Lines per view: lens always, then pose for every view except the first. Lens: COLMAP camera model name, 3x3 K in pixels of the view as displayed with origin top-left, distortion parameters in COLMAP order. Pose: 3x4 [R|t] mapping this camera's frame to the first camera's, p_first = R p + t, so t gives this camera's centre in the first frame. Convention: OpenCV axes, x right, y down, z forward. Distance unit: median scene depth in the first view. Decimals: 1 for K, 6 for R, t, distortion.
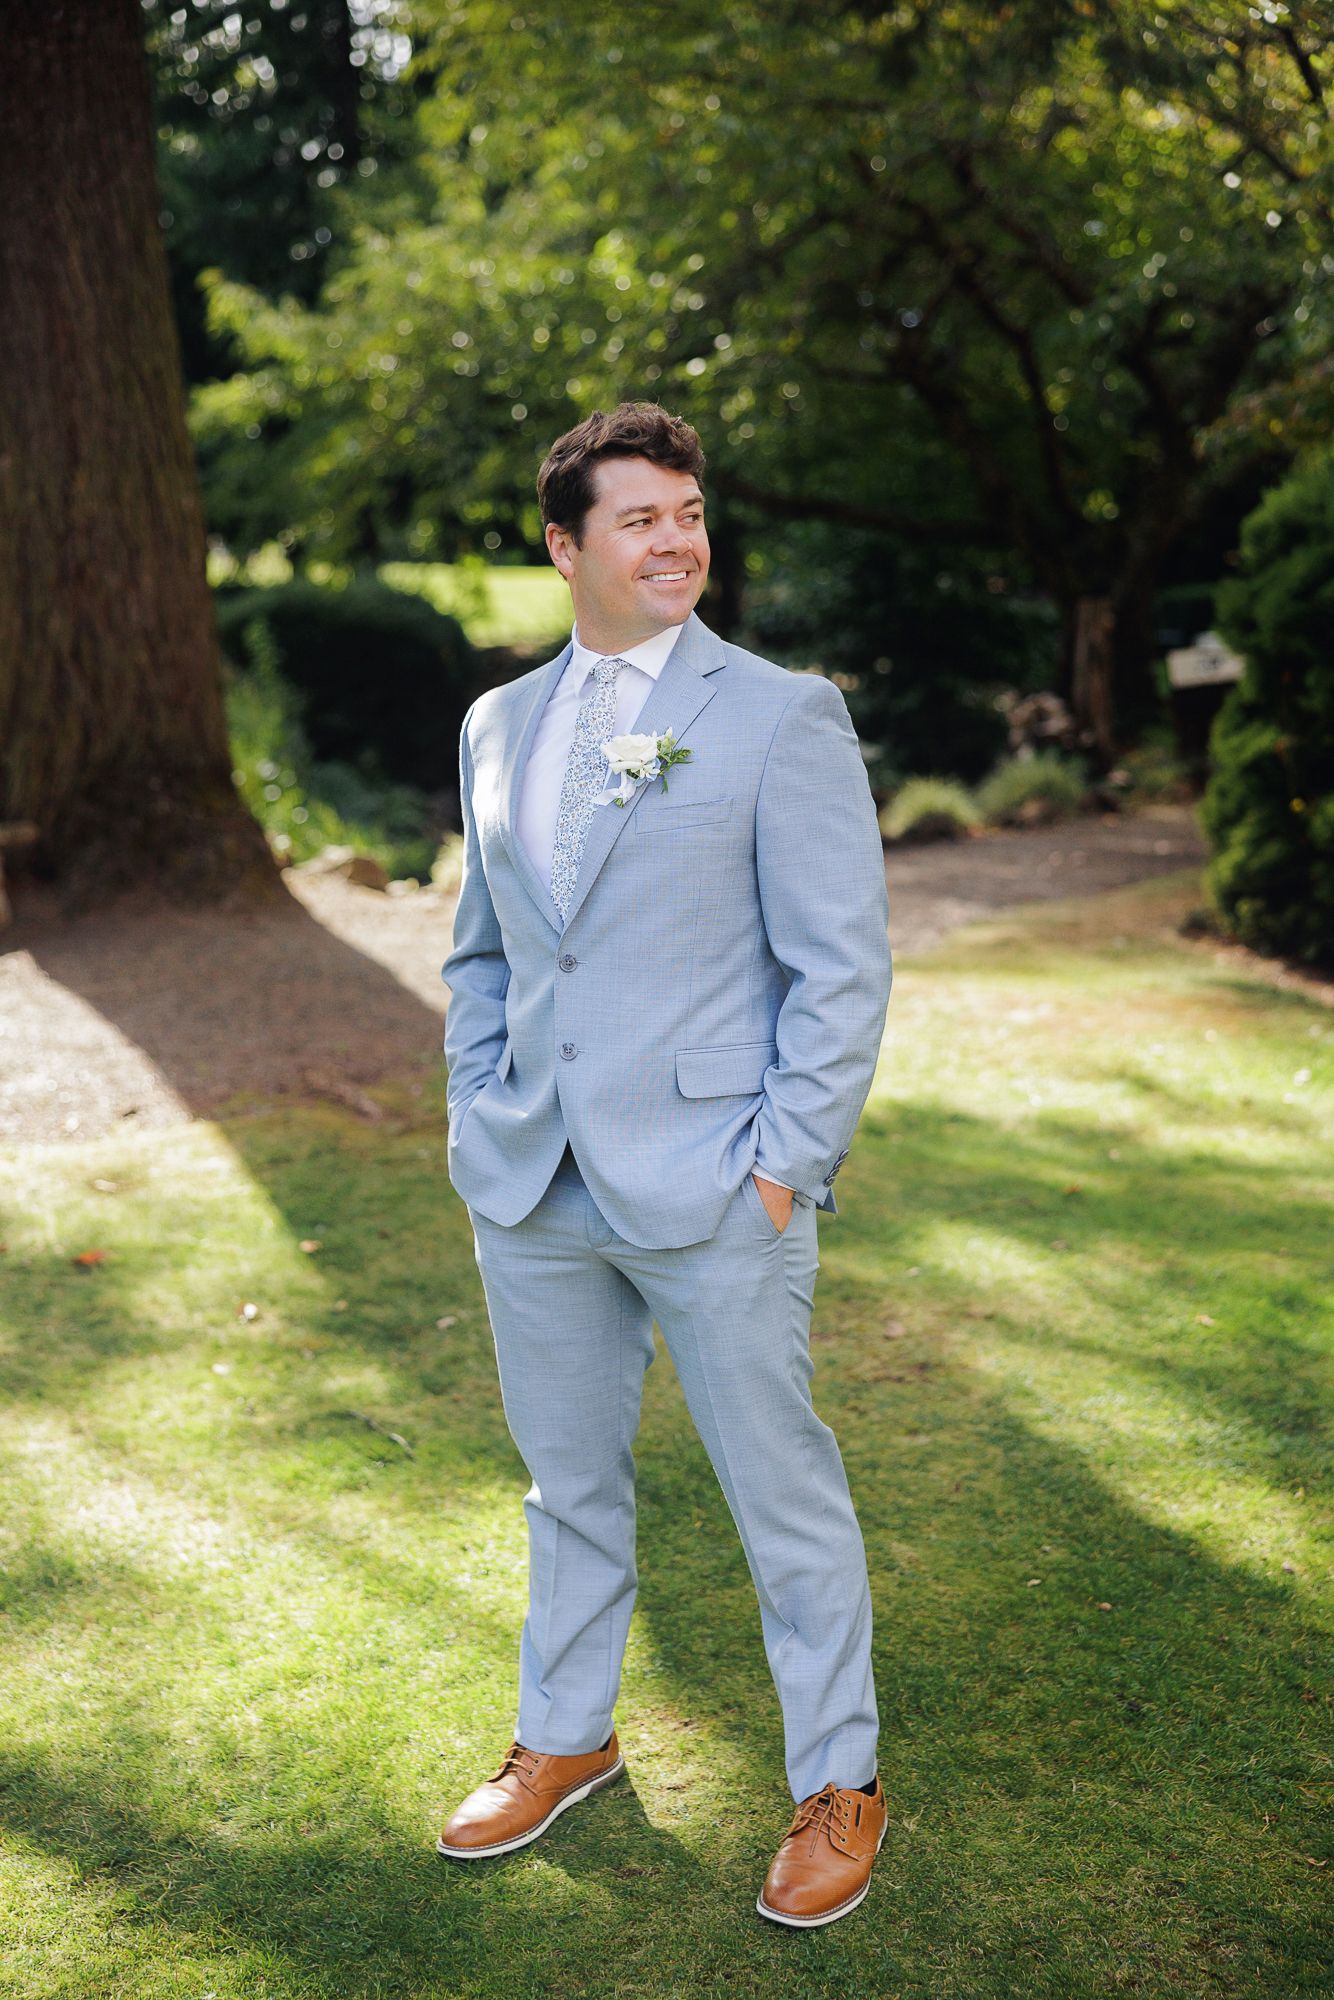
lens RADIAL K [[2974.3, 0, 670.3], [0, 2974.3, 1009.2], [0, 0, 1]] dist [0.017866, 0.000000]
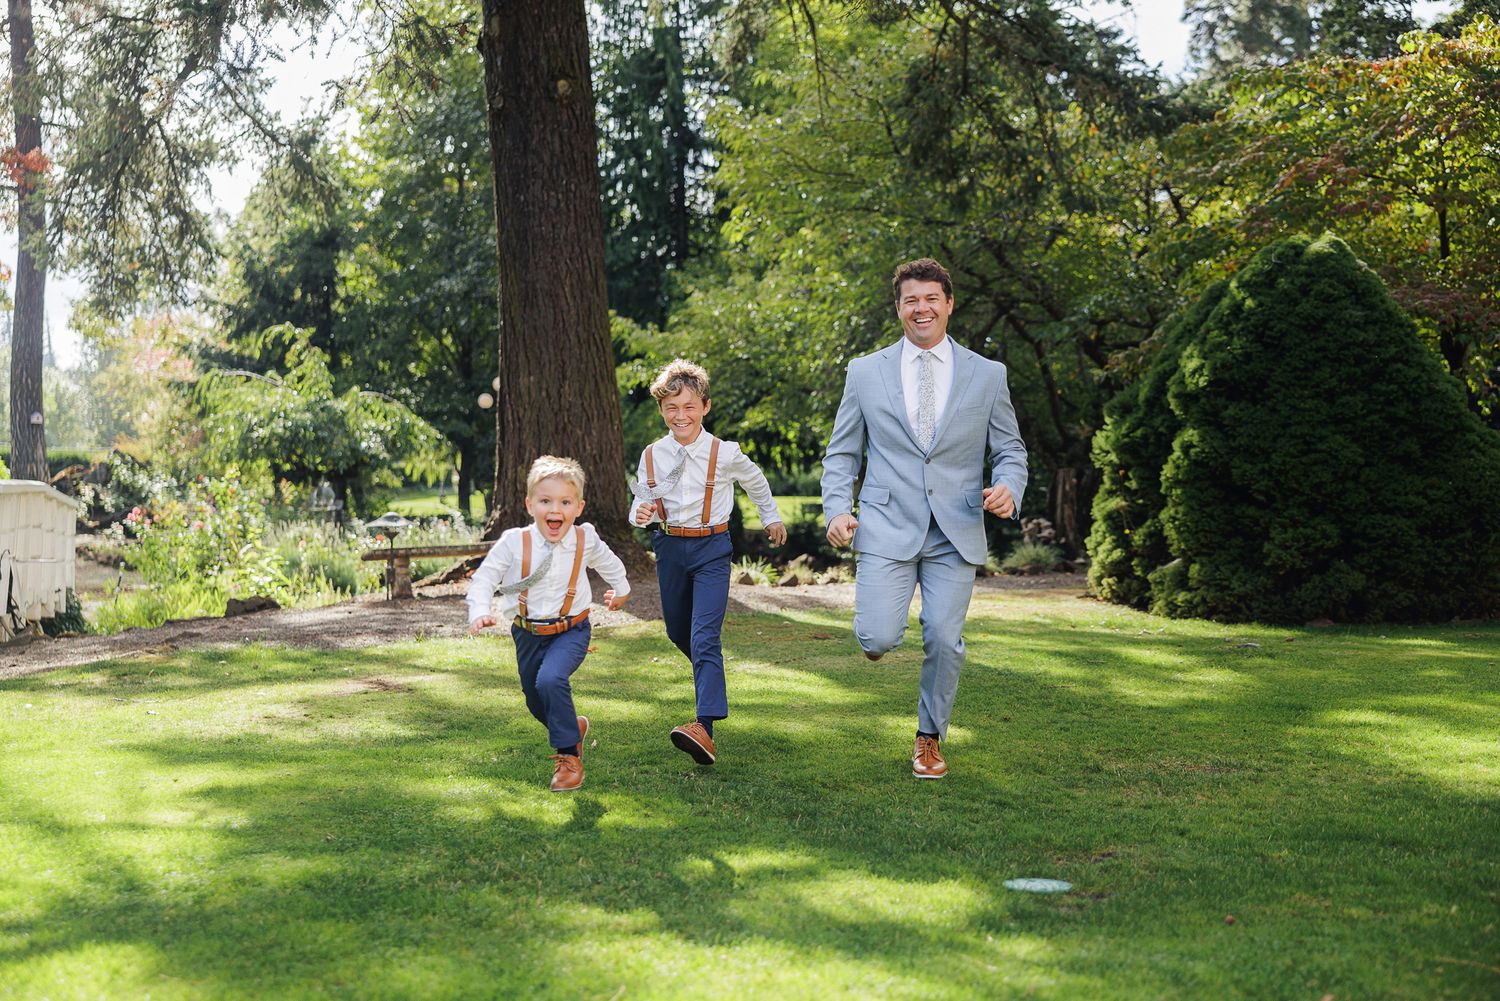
lens RADIAL K [[1841.3, 0, 745.7], [0, 1841.3, 513.6], [0, 0, 1]] dist [0.041493, 0.000000]
pose [[0.997875, 0.006203, -0.064864, 0.011156], [-0.015384, 0.989745, -0.142016, 0.055499], [0.063318, 0.142712, 0.987737, -0.165433]]
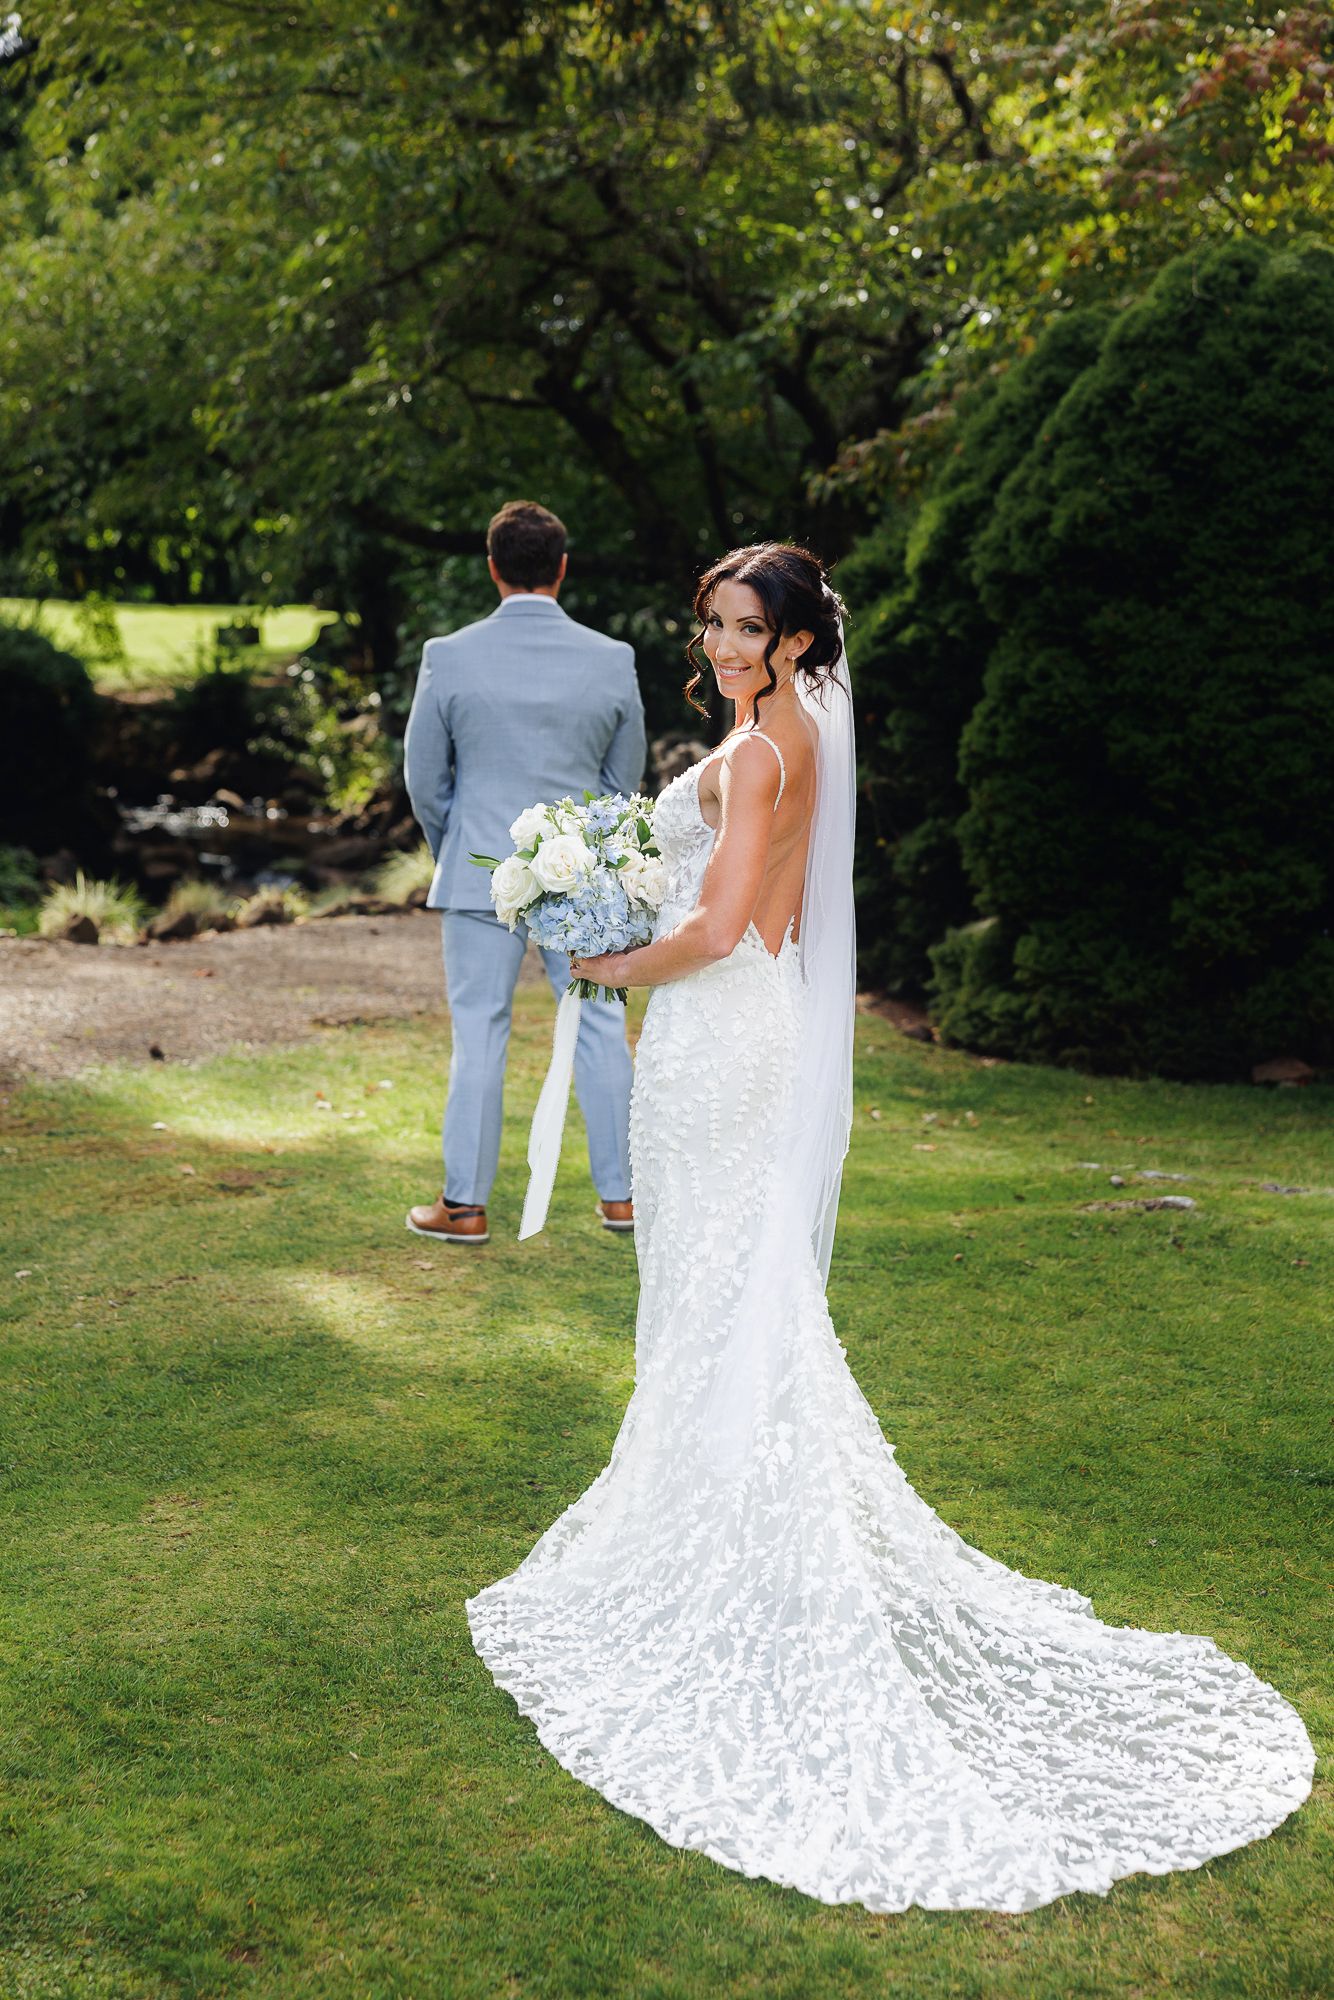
lens RADIAL K [[3488.0, 0, 681.4], [0, 3488.0, 989.7], [0, 0, 1]] dist [0.061093, 0.000000]
pose [[0.995382, -0.006281, 0.095791, 0.012706], [0.009859, 0.999269, -0.036927, 0.012907], [-0.095489, 0.037701, 0.994716, -0.095625]]
